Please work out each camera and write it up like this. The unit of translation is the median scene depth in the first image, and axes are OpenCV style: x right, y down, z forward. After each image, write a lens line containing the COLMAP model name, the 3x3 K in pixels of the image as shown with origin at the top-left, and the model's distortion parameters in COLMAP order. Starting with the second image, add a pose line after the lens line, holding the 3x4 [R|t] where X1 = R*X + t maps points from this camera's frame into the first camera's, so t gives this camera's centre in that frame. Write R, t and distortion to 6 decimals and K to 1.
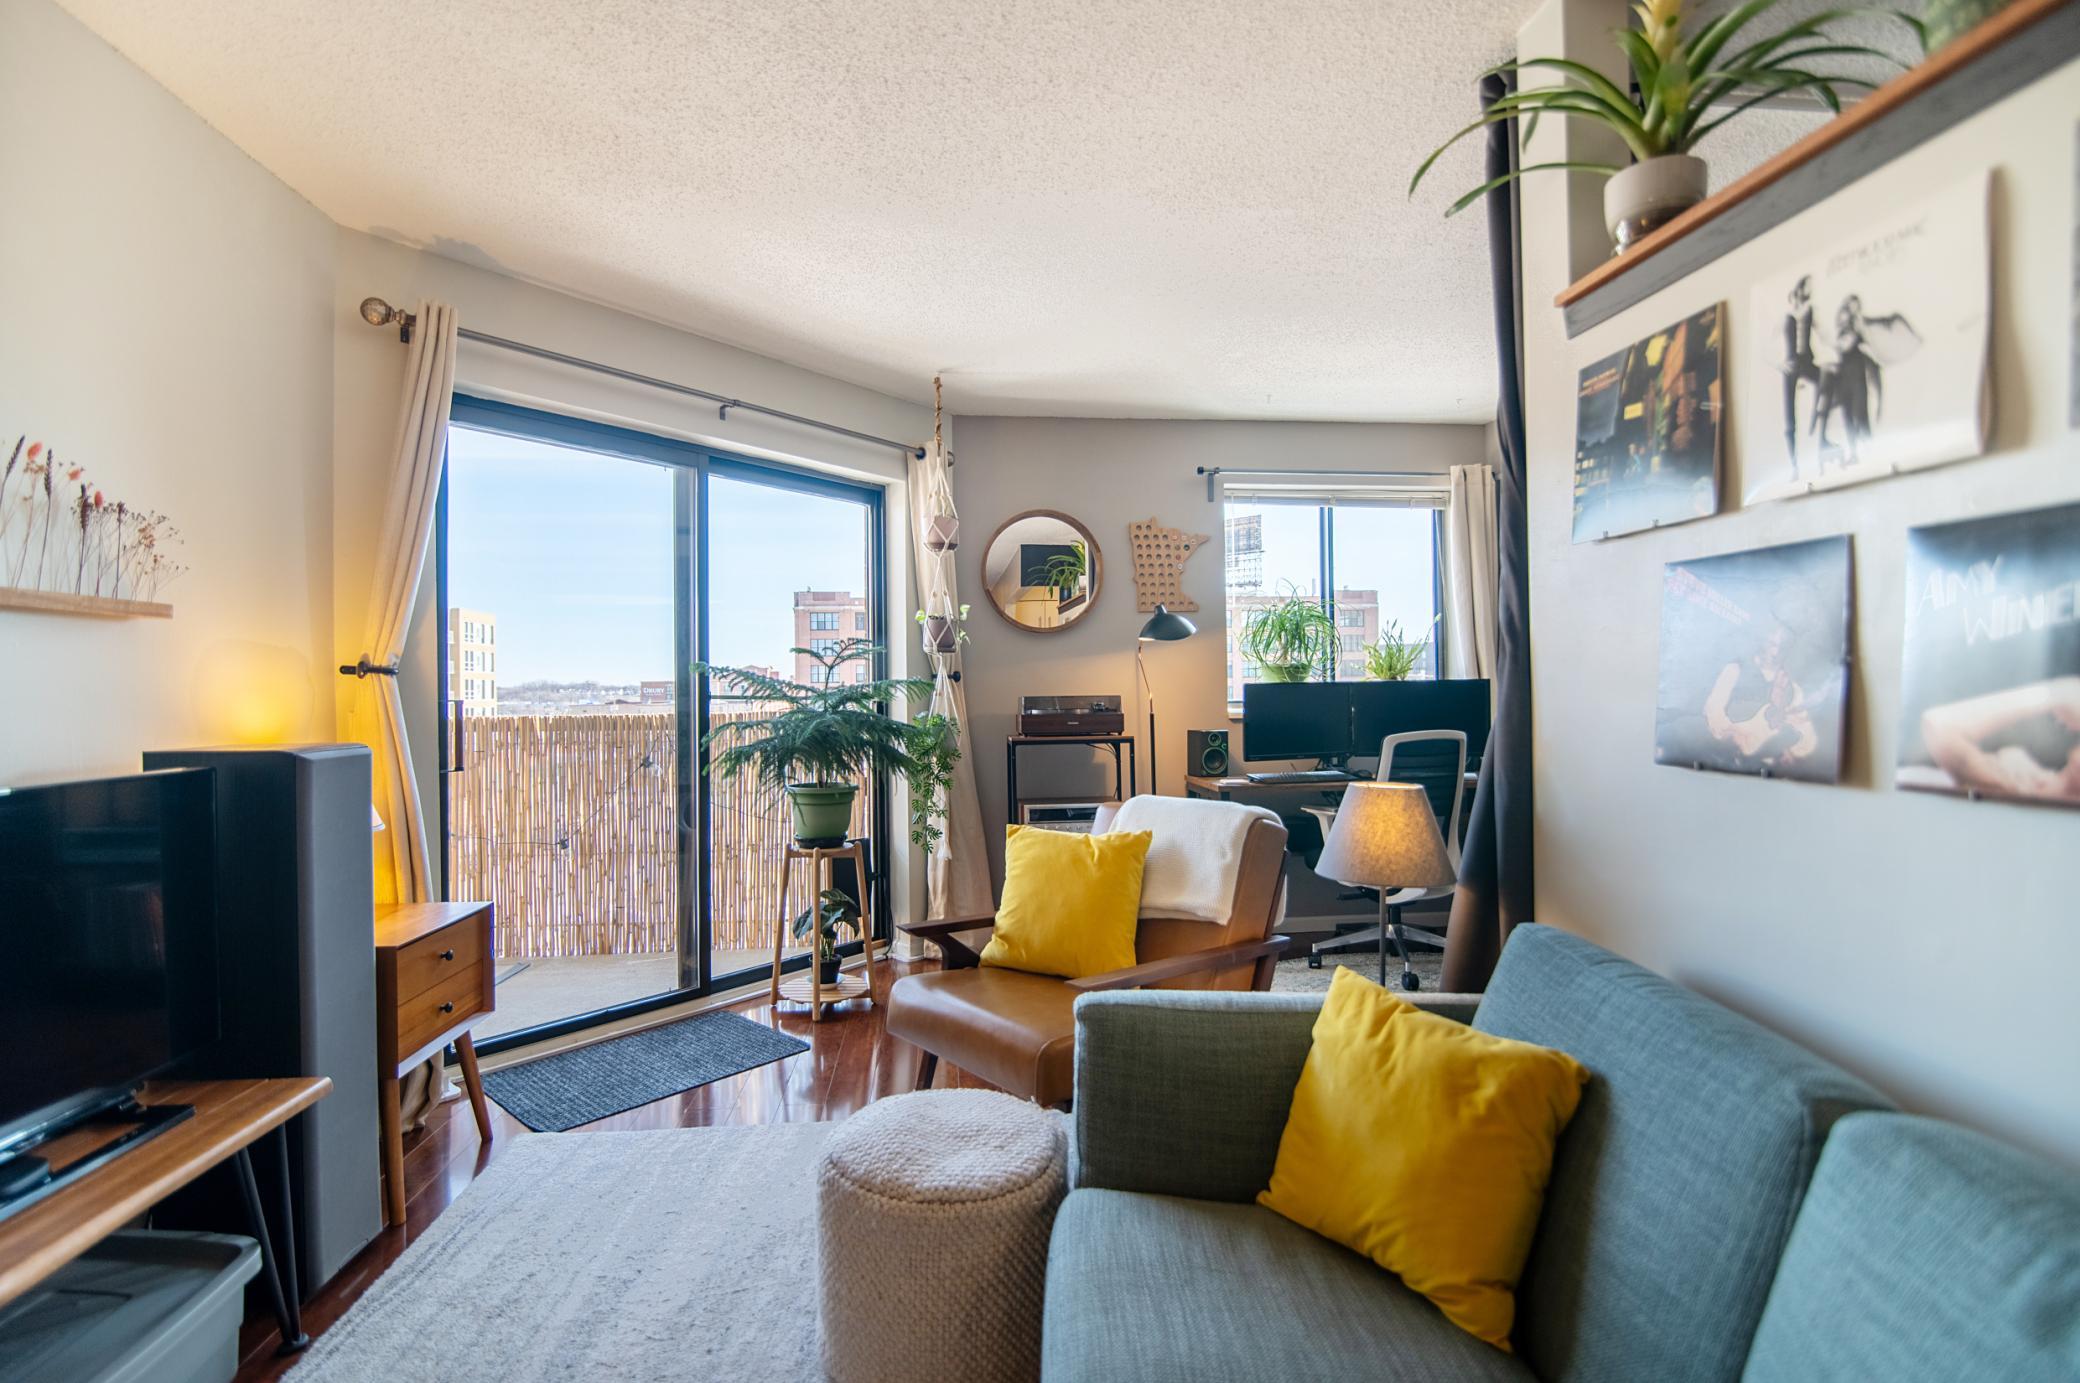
lens RADIAL K [[951.8, 0, 1020.4], [0, 951.8, 689.8], [0, 0, 1]] dist [-0.023229, 0.000315]
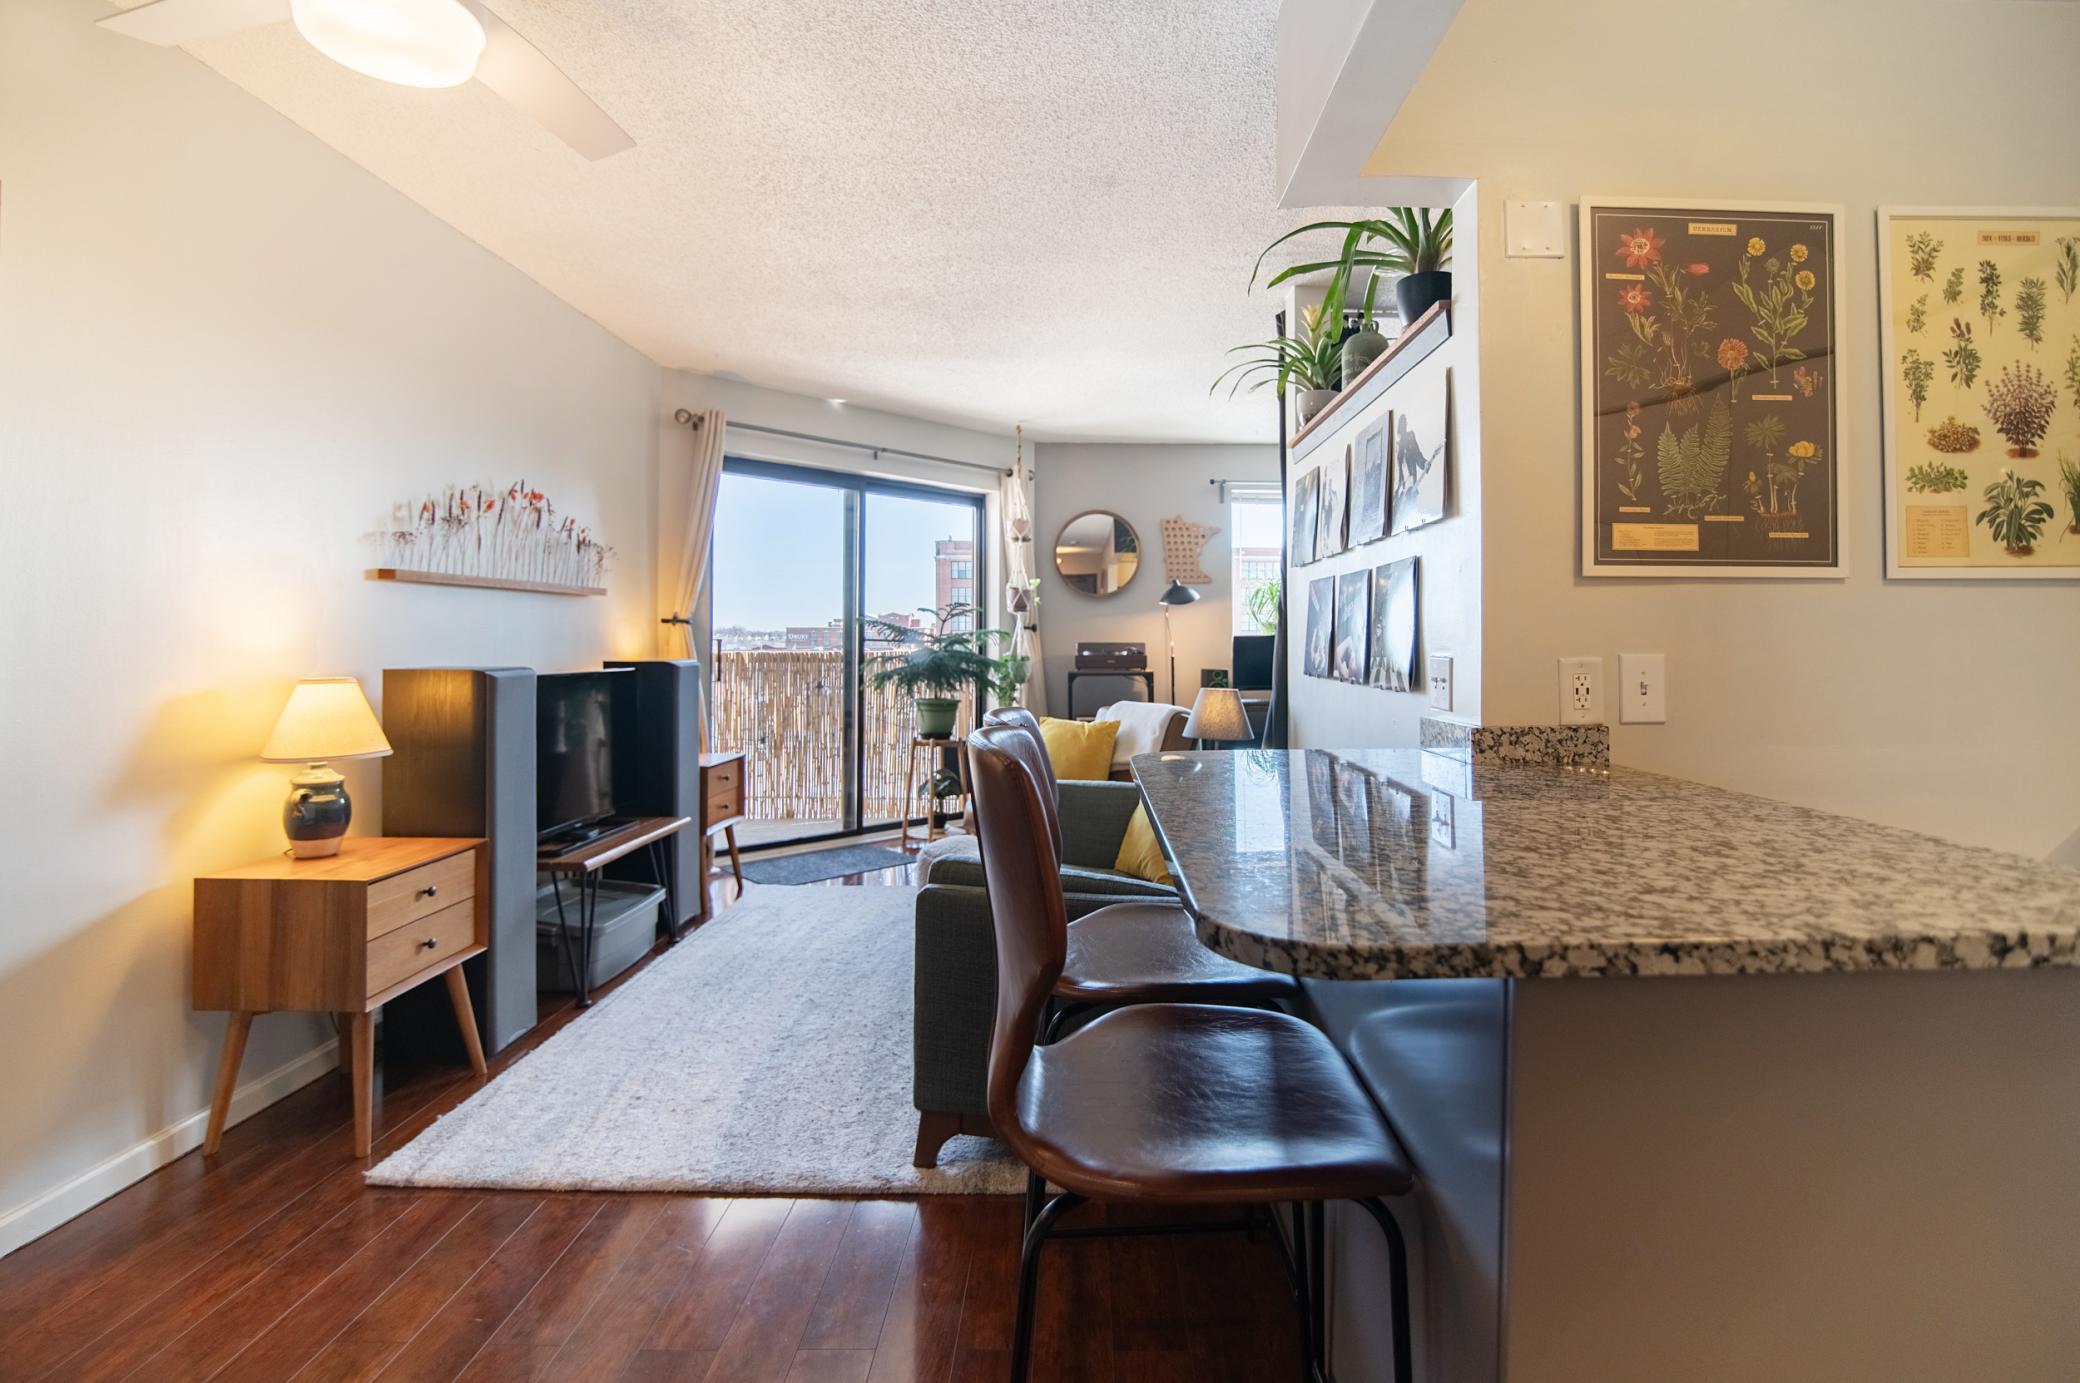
lens RADIAL K [[970.4, 0, 1094.8], [0, 970.4, 630.1], [0, 0, 1]] dist [-0.016710, 0.000915]
pose [[0.997463, 0.011629, -0.070226, 0.146474], [-0.012349, 0.999876, -0.009814, 0.002677], [0.070103, 0.010656, 0.997483, -0.515736]]
